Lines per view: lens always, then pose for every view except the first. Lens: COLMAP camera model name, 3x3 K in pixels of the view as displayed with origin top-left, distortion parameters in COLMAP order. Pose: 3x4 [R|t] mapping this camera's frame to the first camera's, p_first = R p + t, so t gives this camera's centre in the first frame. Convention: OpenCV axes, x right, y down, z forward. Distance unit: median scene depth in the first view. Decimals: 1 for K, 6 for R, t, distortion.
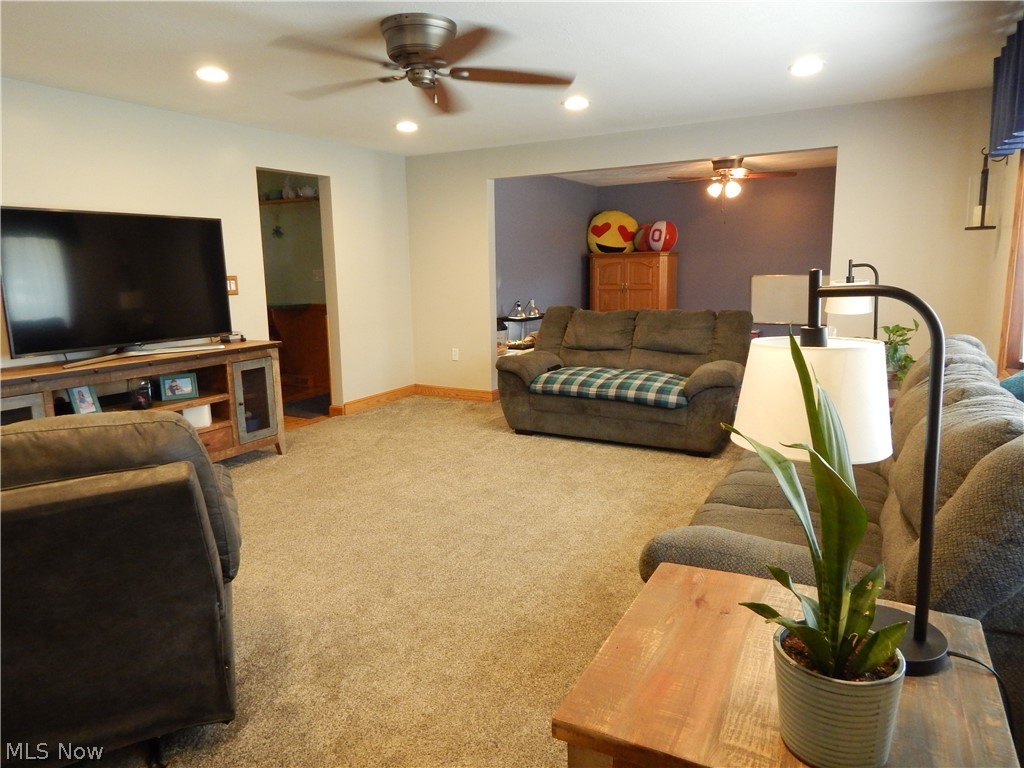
lens RADIAL K [[676.4, 0, 512.6], [0, 676.4, 382.3], [0, 0, 1]] dist [-0.008944, -0.000356]
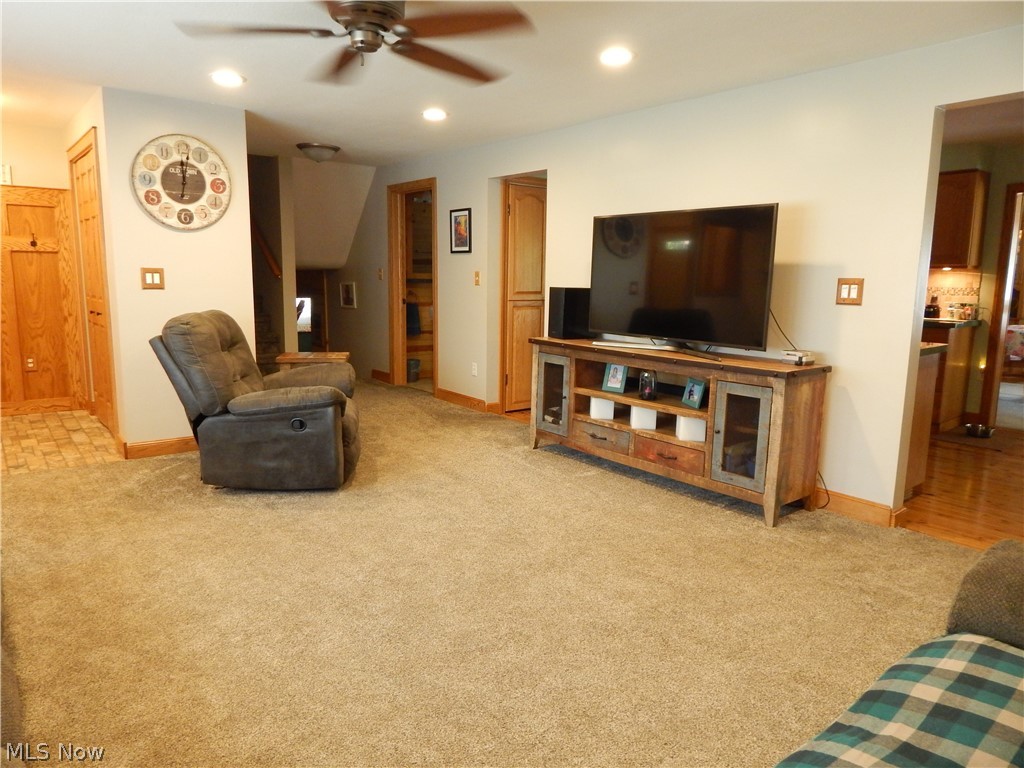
lens RADIAL K [[676.4, 0, 506.5], [0, 676.4, 387.5], [0, 0, 1]] dist [-0.008944, -0.000356]
pose [[-0.380467, 0.157627, -0.911262, 0.419211], [-0.172791, 0.955898, 0.237491, -0.163889], [0.908509, 0.247816, -0.336451, 0.993200]]
